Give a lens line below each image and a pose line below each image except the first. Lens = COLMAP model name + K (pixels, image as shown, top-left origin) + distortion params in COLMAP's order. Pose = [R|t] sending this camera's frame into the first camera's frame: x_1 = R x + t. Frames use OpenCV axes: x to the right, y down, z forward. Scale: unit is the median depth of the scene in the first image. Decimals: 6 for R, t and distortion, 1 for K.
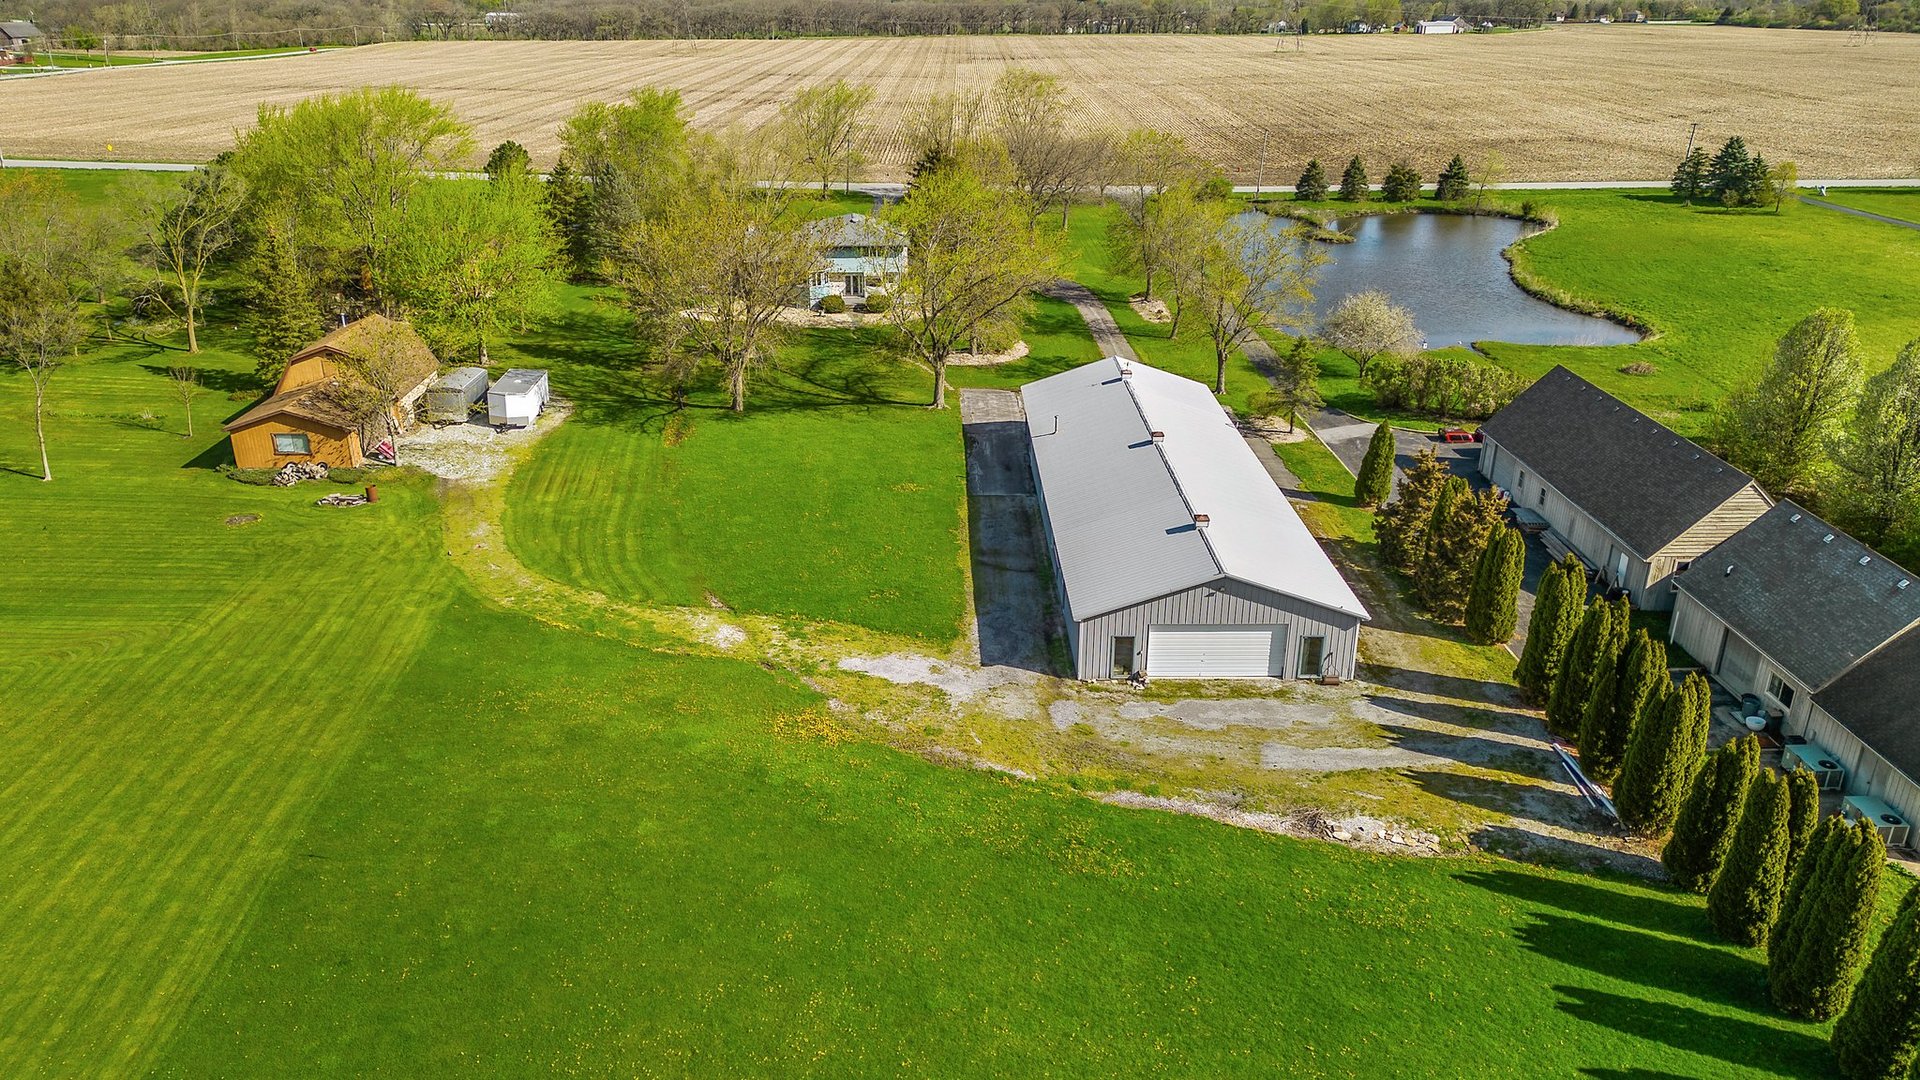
lens RADIAL K [[1330.2, 0, 960.0], [0, 1330.2, 540.0], [0, 0, 1]] dist [0.078132, -0.069374]
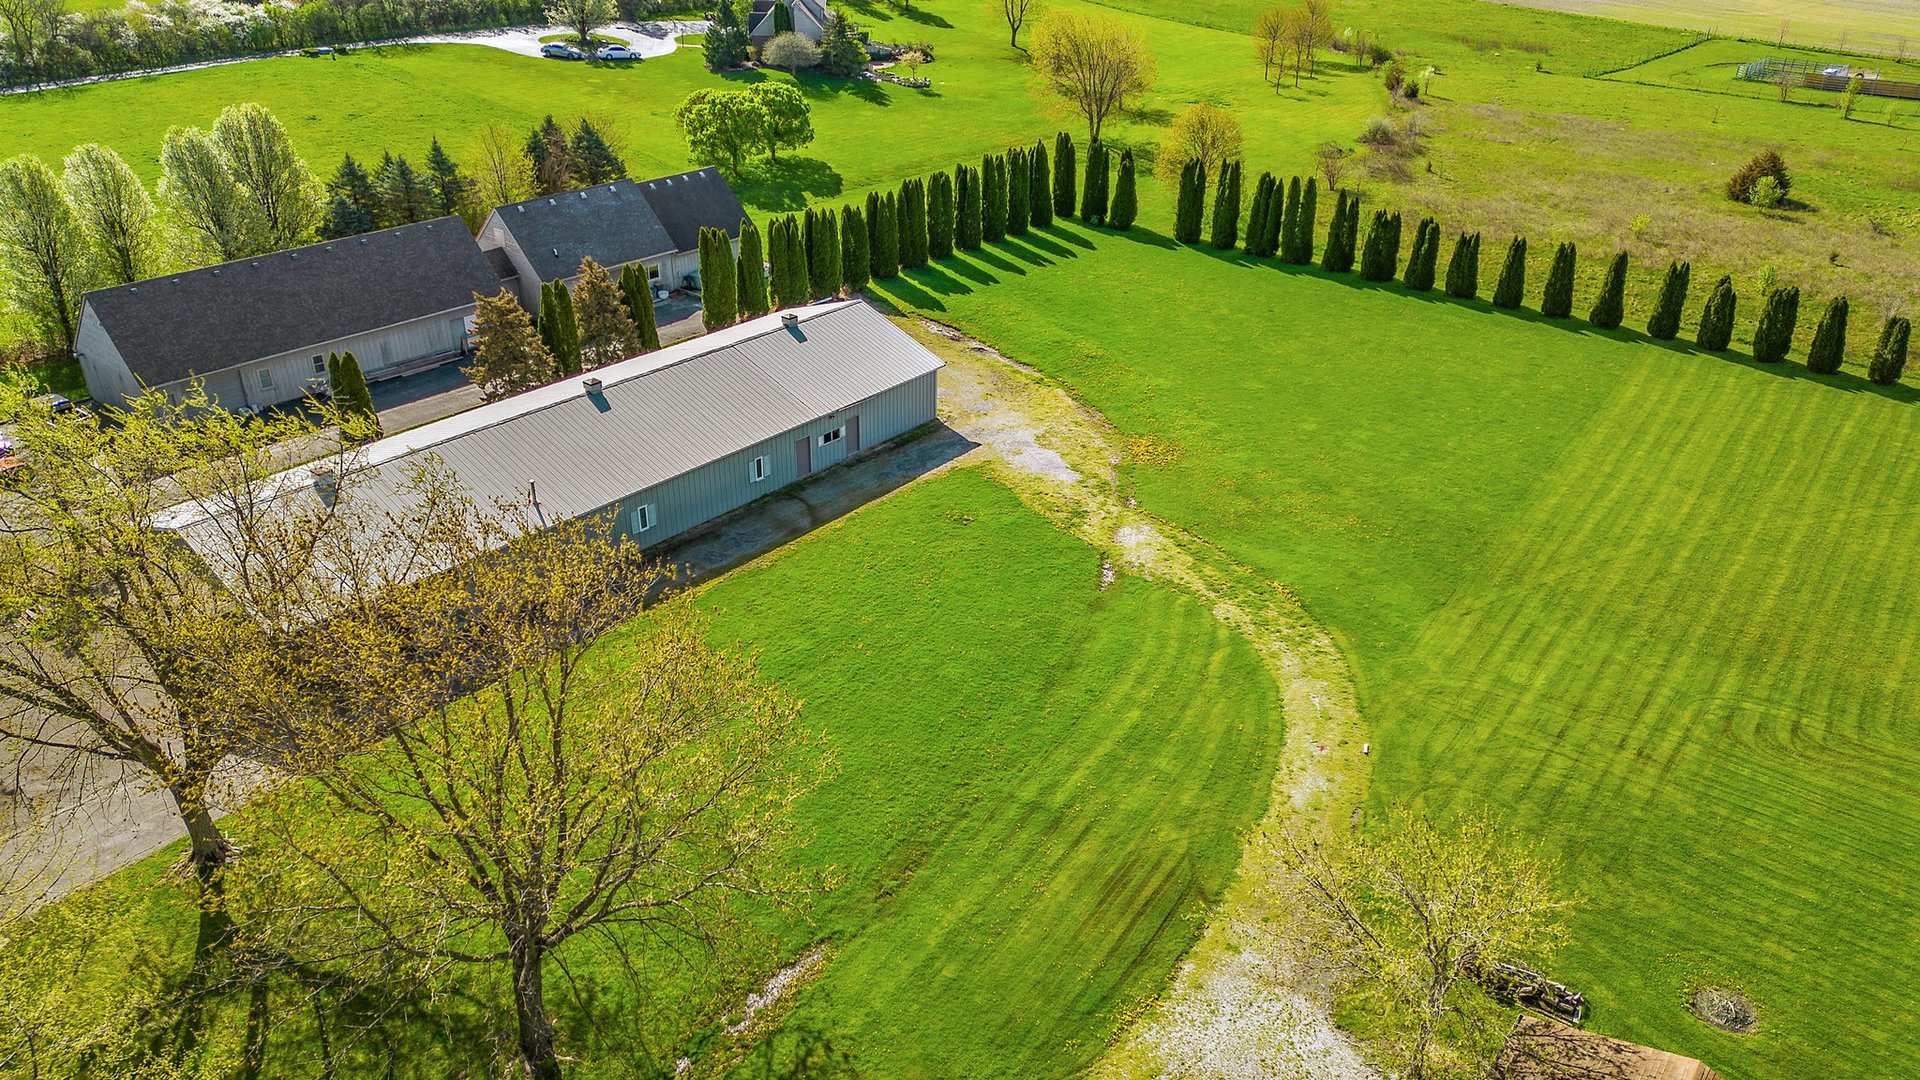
lens RADIAL K [[1370.5, 0, 960.0], [0, 1370.5, 540.0], [0, 0, 1]] dist [0.172004, -0.338544]
pose [[-0.754001, -0.332018, 0.566786, -0.456905], [0.226604, 0.678412, 0.698861, -0.467328], [-0.616549, 0.655378, -0.436287, 1.058670]]
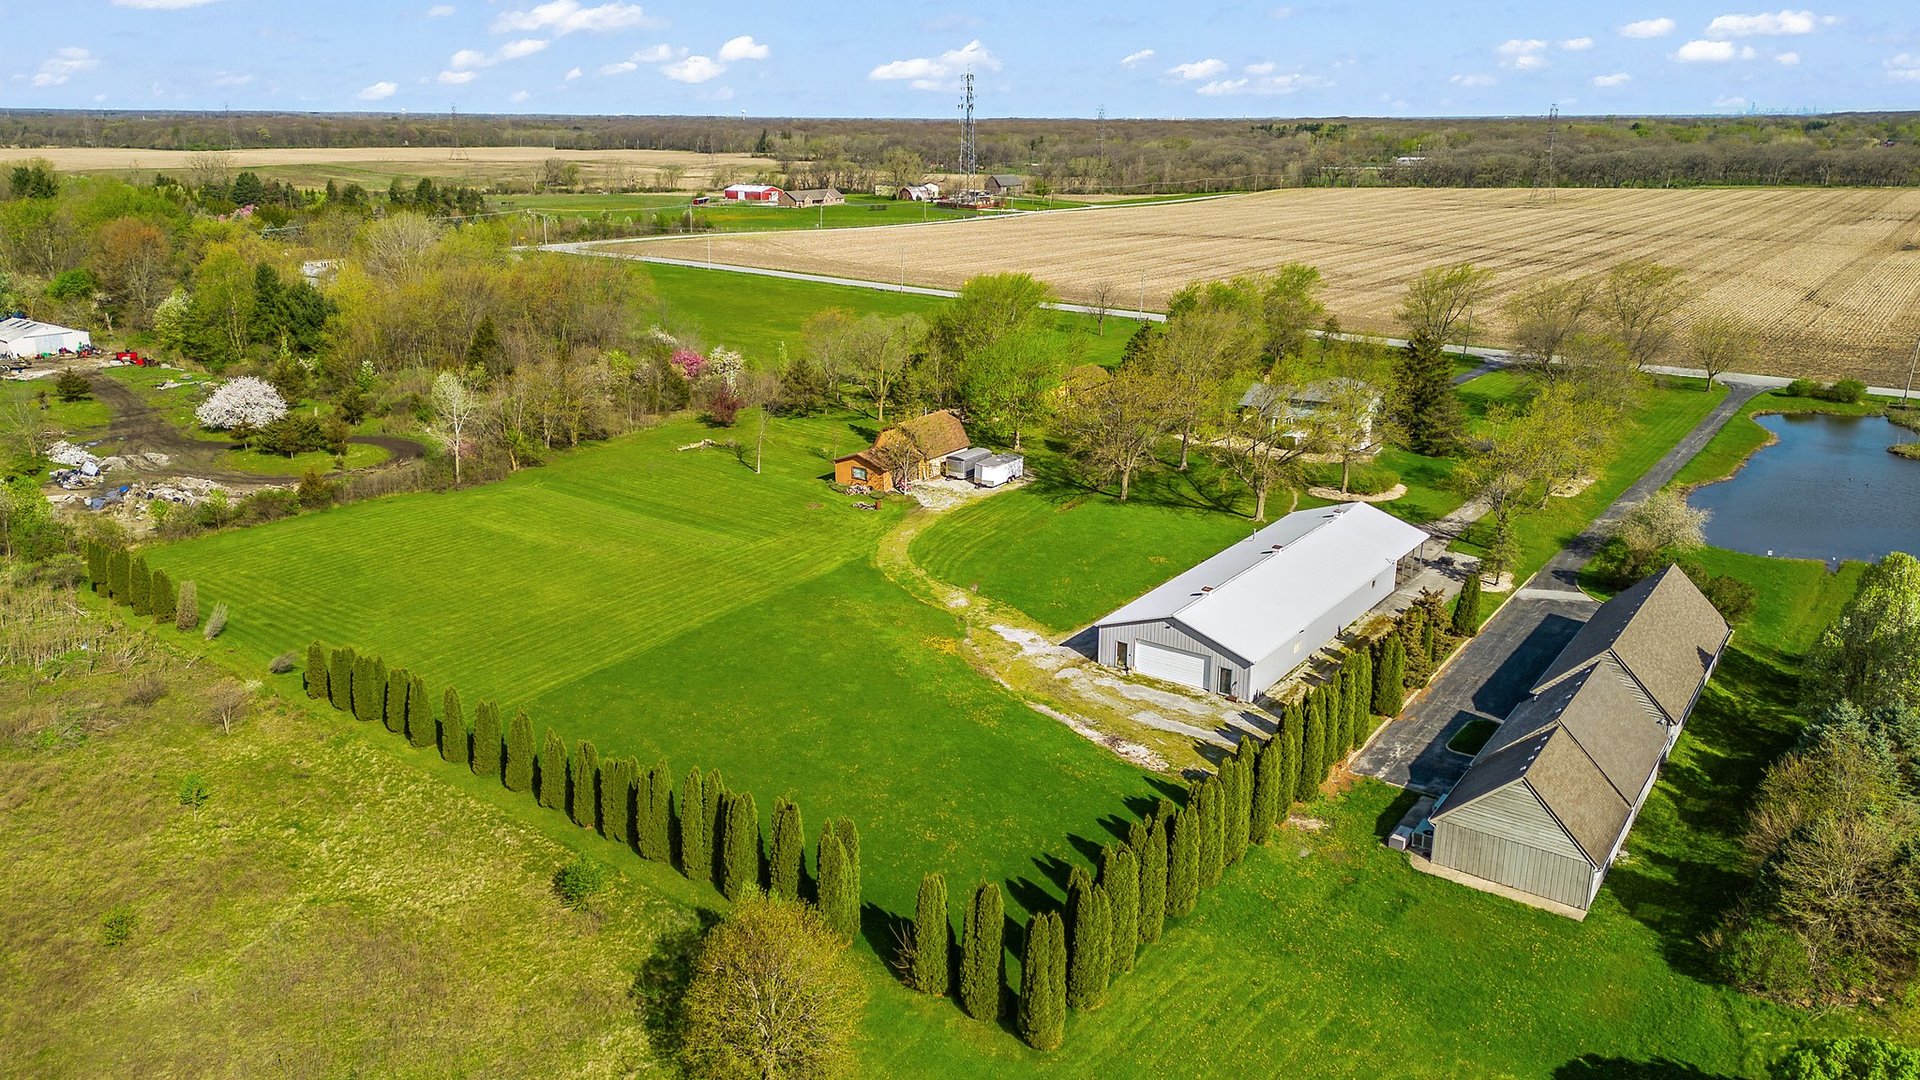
lens RADIAL K [[1338.5, 0, 960.0], [0, 1338.5, 540.0], [0, 0, 1]] dist [0.095189, -0.114893]
pose [[0.797708, 0.174712, -0.577180, 0.587175], [-0.225690, 0.974050, -0.017078, 0.014023], [0.559219, 0.143887, 0.816438, -0.331879]]
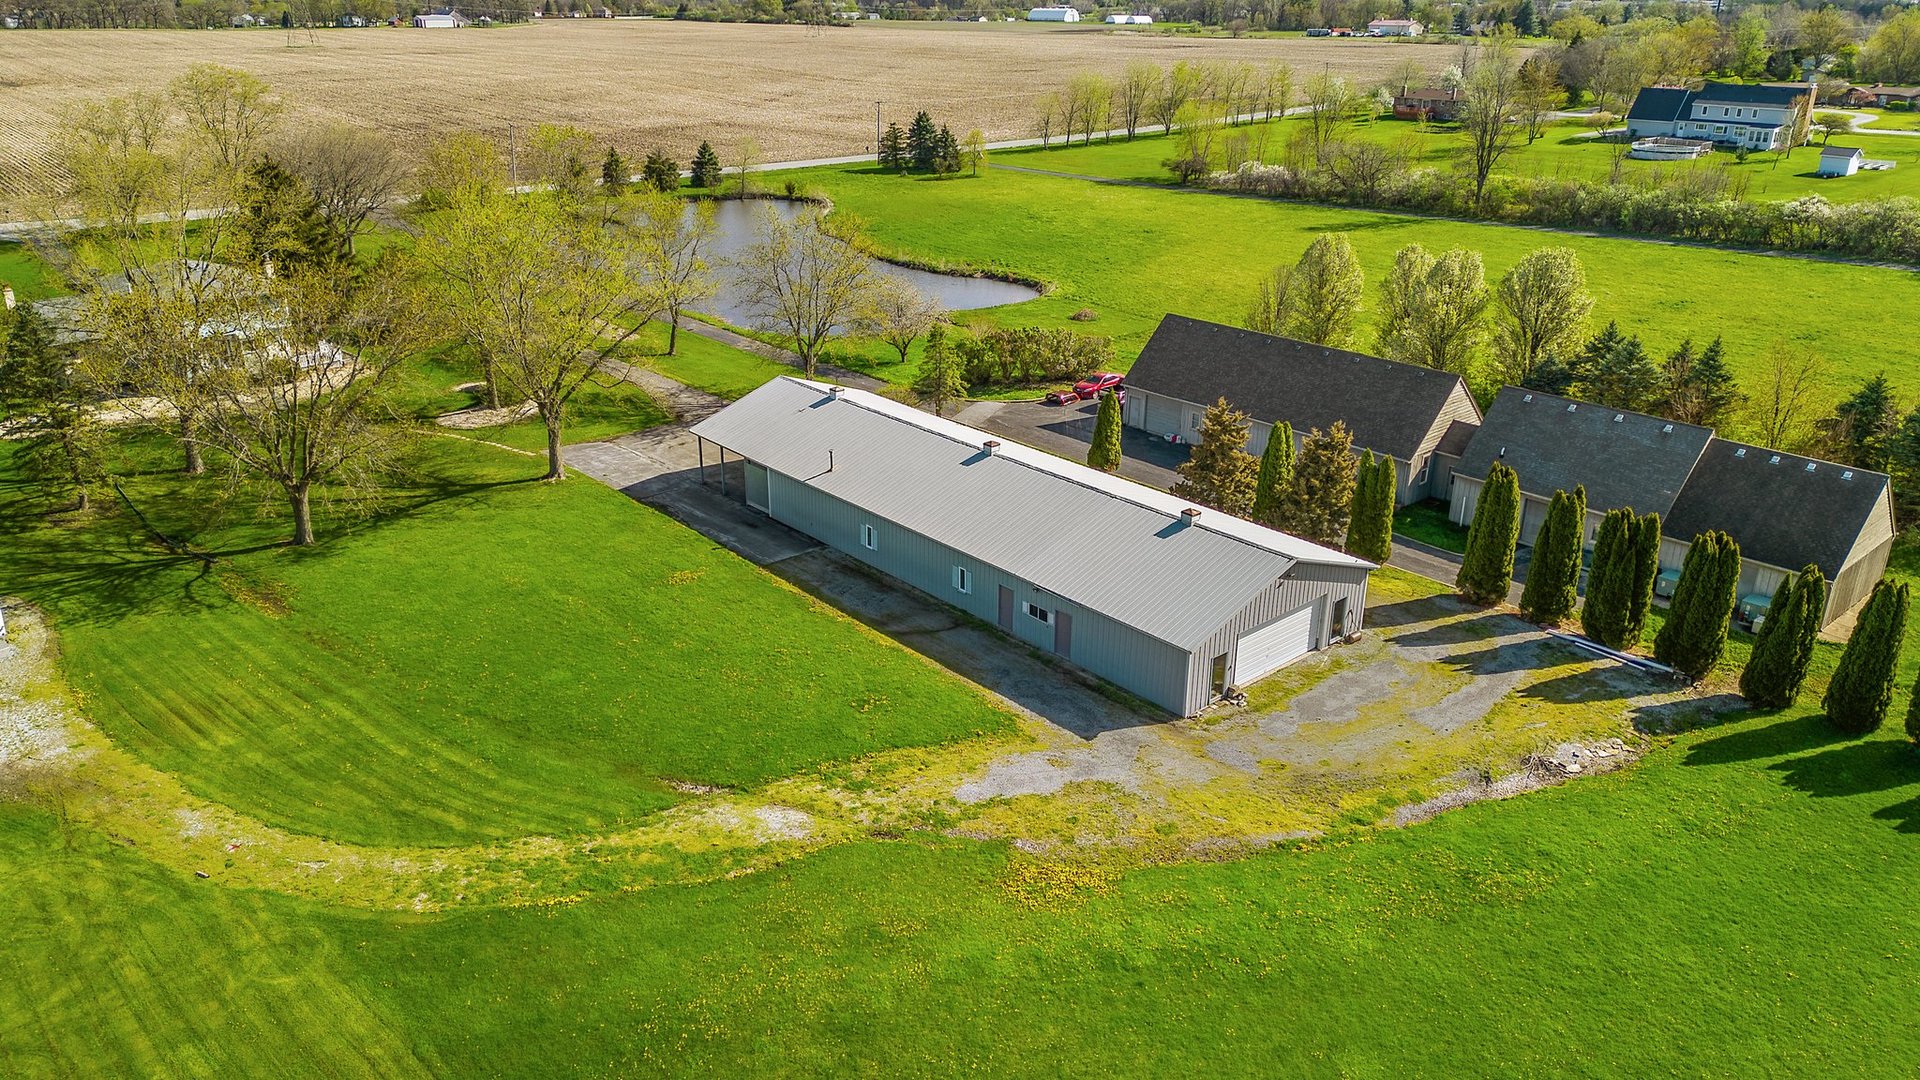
lens RADIAL K [[1330.2, 0, 960.0], [0, 1330.2, 540.0], [0, 0, 1]] dist [0.078132, -0.069374]
pose [[0.763352, -0.244704, 0.597841, -0.344875], [0.243043, 0.966269, 0.085177, -0.079709], [-0.598518, 0.080281, 0.797076, 0.239745]]
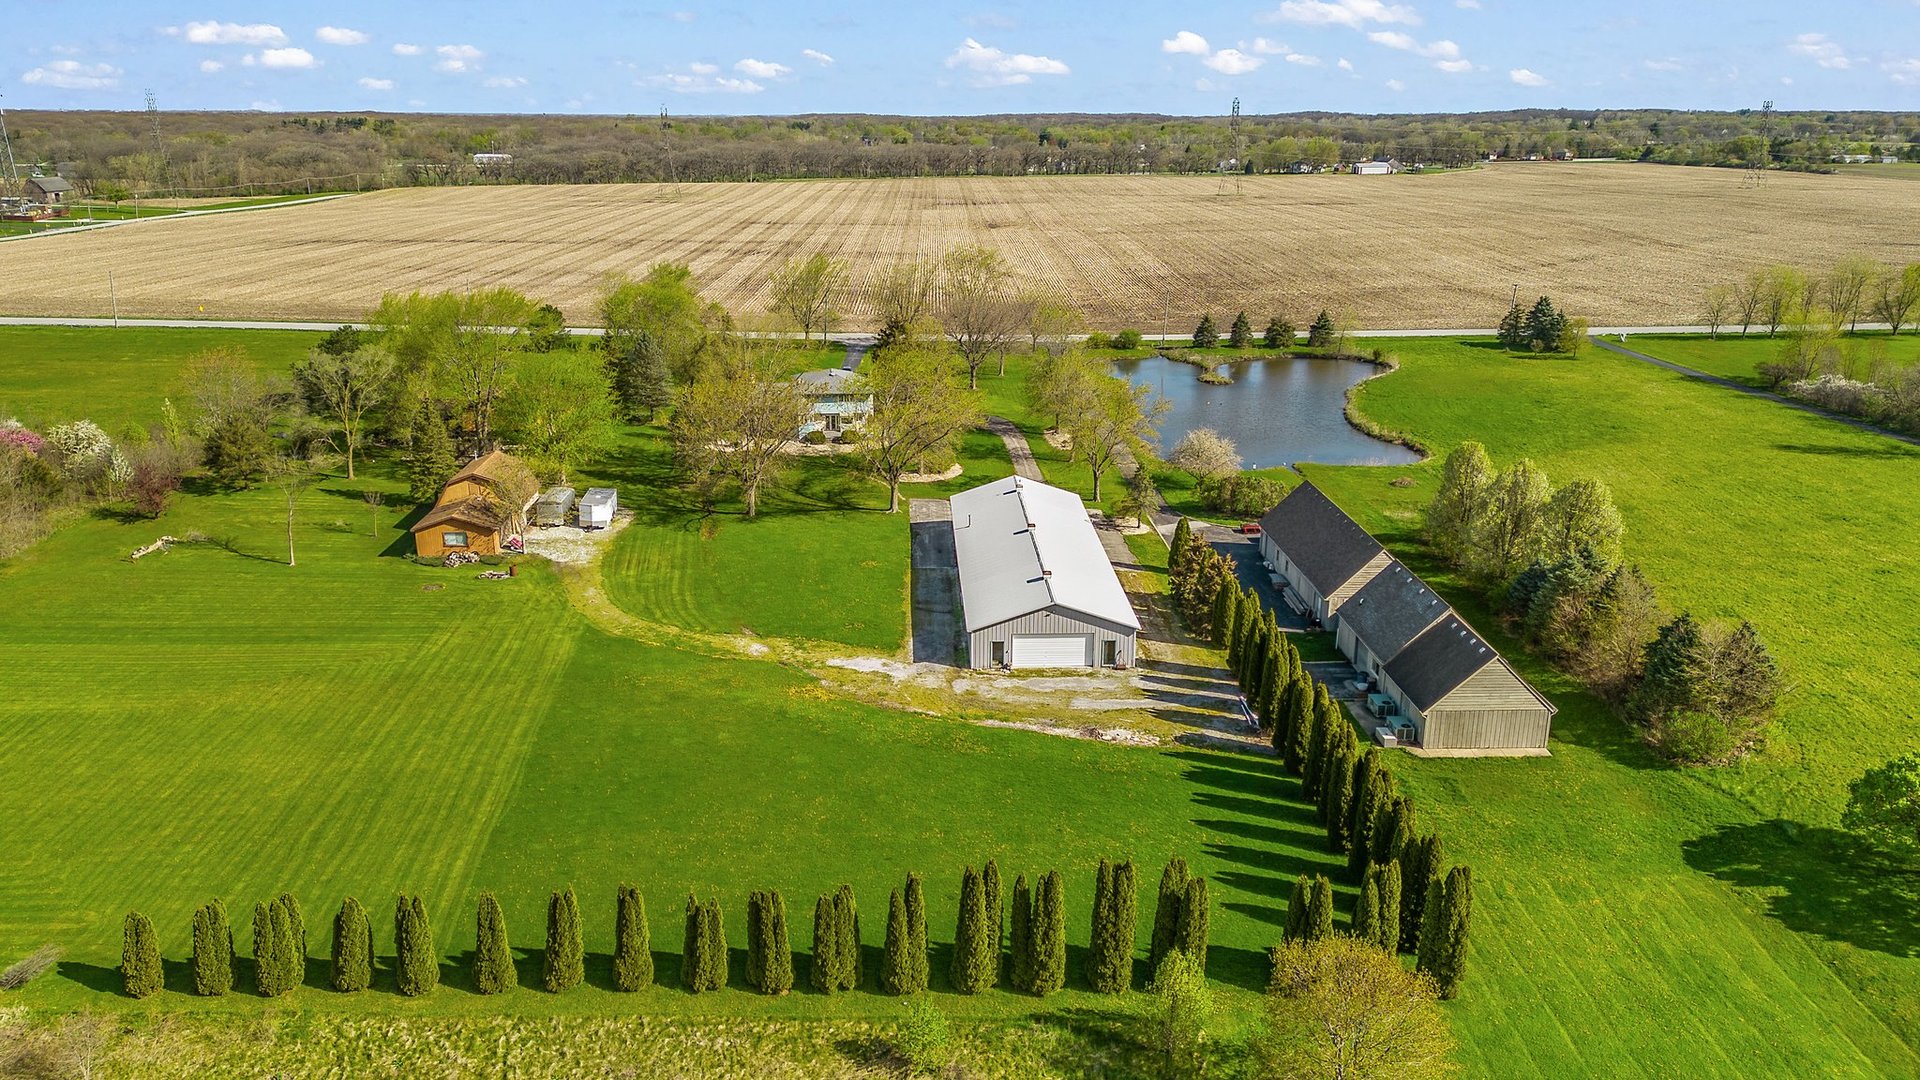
lens RADIAL K [[1347.5, 0, 960.0], [0, 1347.5, 540.0], [0, 0, 1]] dist [0.101244, -0.118118]
pose [[0.999780, -0.008890, 0.018990, 0.028841], [0.010535, 0.996034, -0.088345, 0.060593], [-0.018130, 0.088526, 0.995909, -0.449287]]
